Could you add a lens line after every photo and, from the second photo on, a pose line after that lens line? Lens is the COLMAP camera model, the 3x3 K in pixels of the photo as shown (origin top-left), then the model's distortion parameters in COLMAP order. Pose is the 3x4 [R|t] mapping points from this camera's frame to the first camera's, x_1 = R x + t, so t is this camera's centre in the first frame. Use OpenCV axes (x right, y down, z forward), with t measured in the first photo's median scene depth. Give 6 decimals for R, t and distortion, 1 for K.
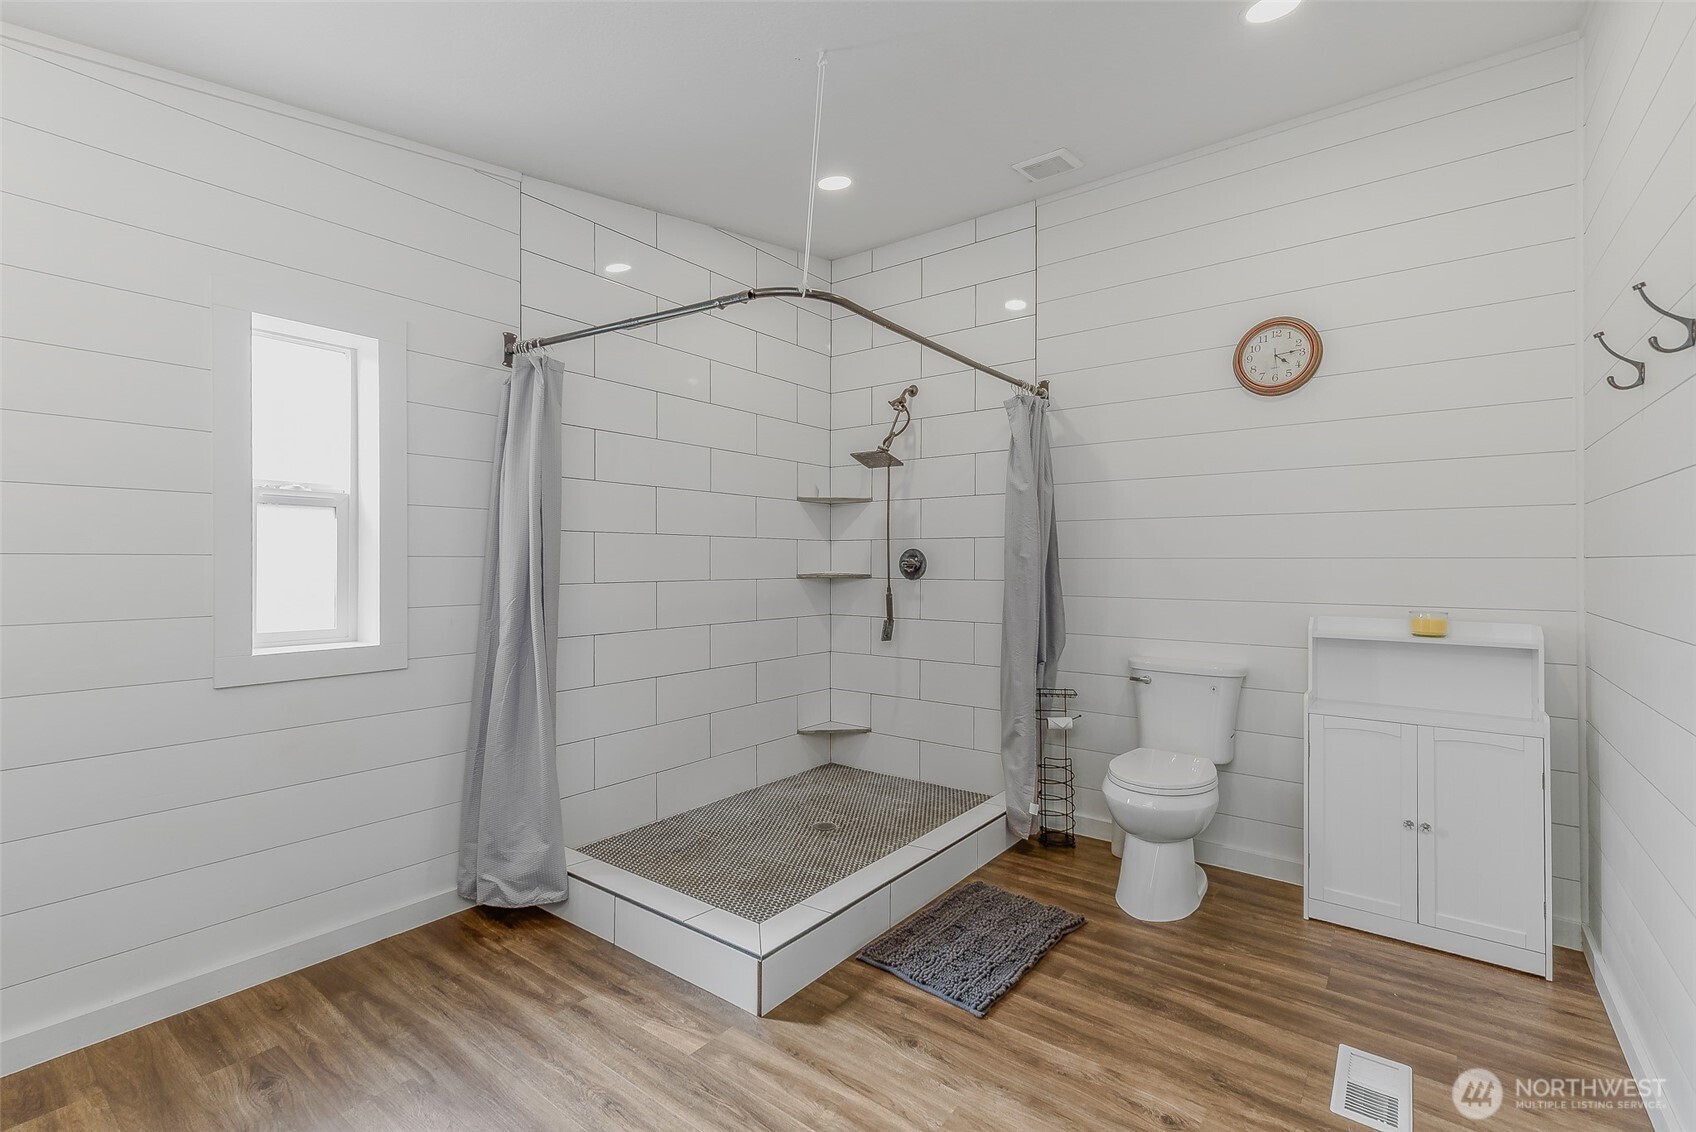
lens RADIAL K [[731.1, 0, 856.4], [0, 731.1, 562.6], [0, 0, 1]] dist [0.018489, -0.002482]
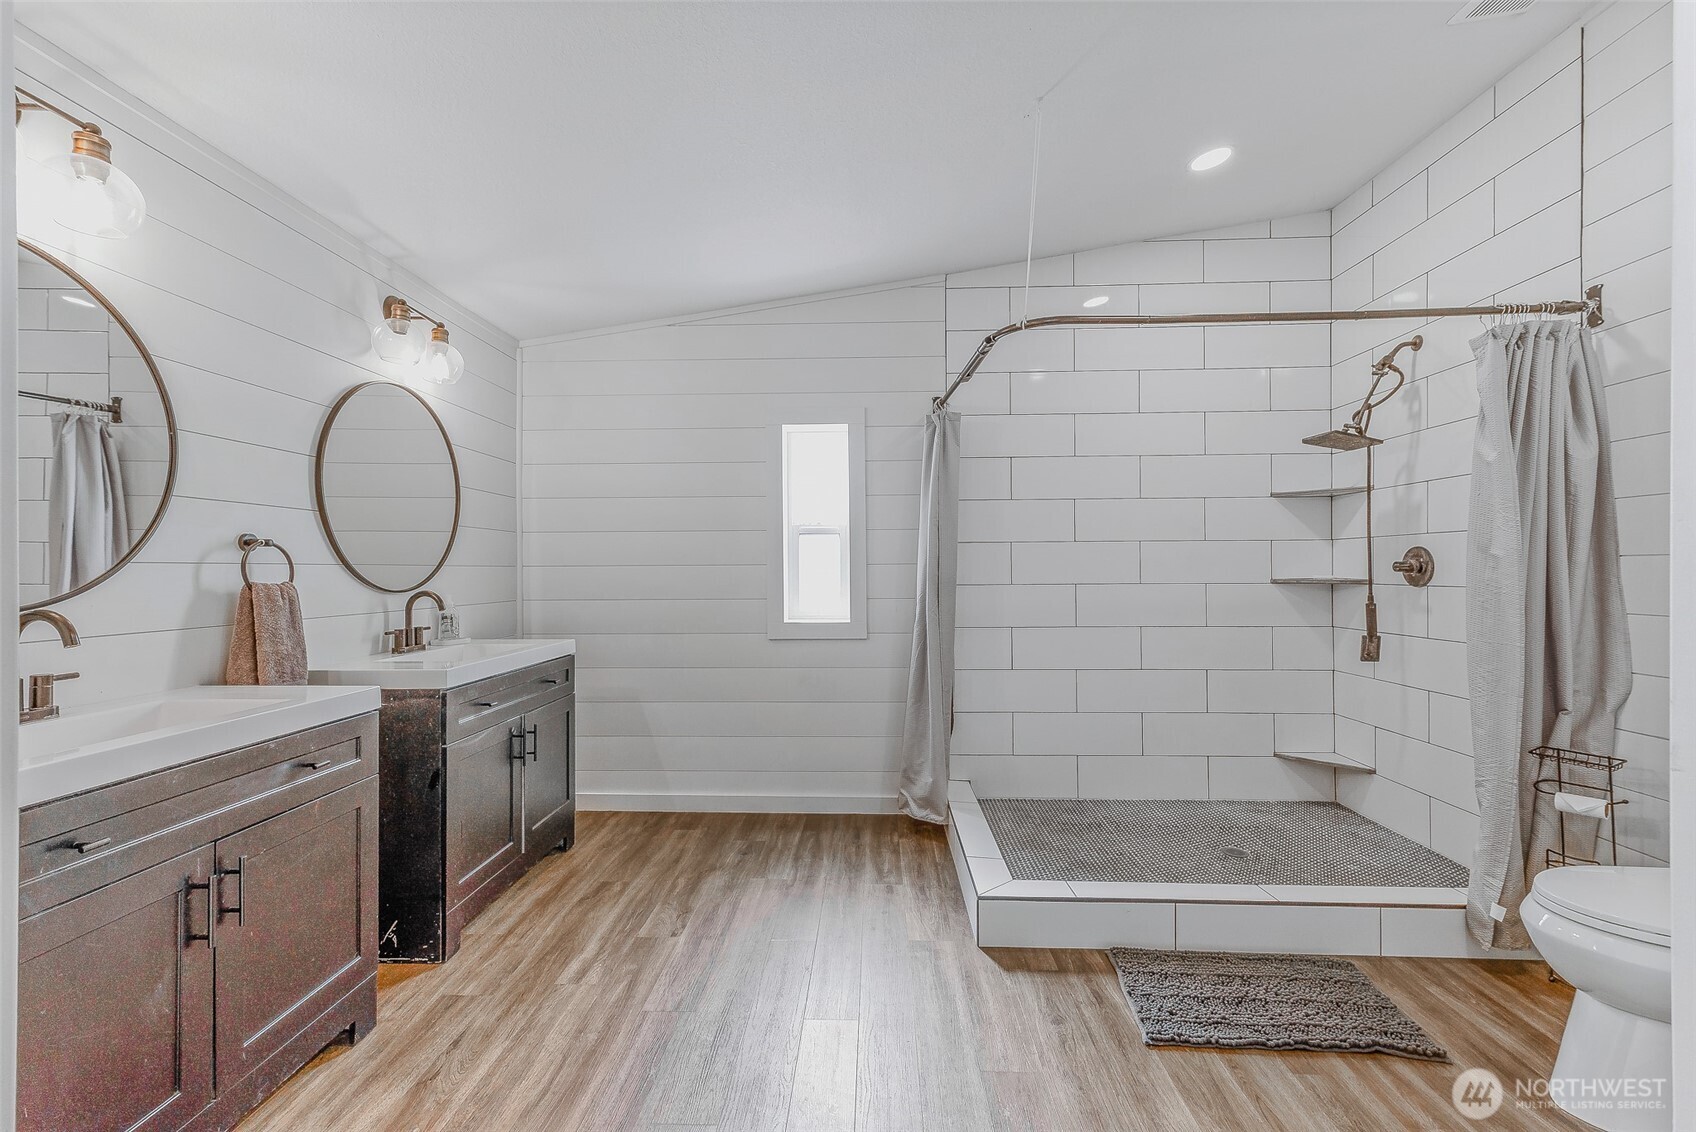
lens RADIAL K [[731.1, 0, 889.9], [0, 731.1, 569.1], [0, 0, 1]] dist [0.018489, -0.002482]
pose [[0.604704, -0.004951, -0.796435, 0.443196], [0.006154, 0.999980, -0.001544, 0.003483], [0.796427, -0.003968, 0.604722, 0.100822]]
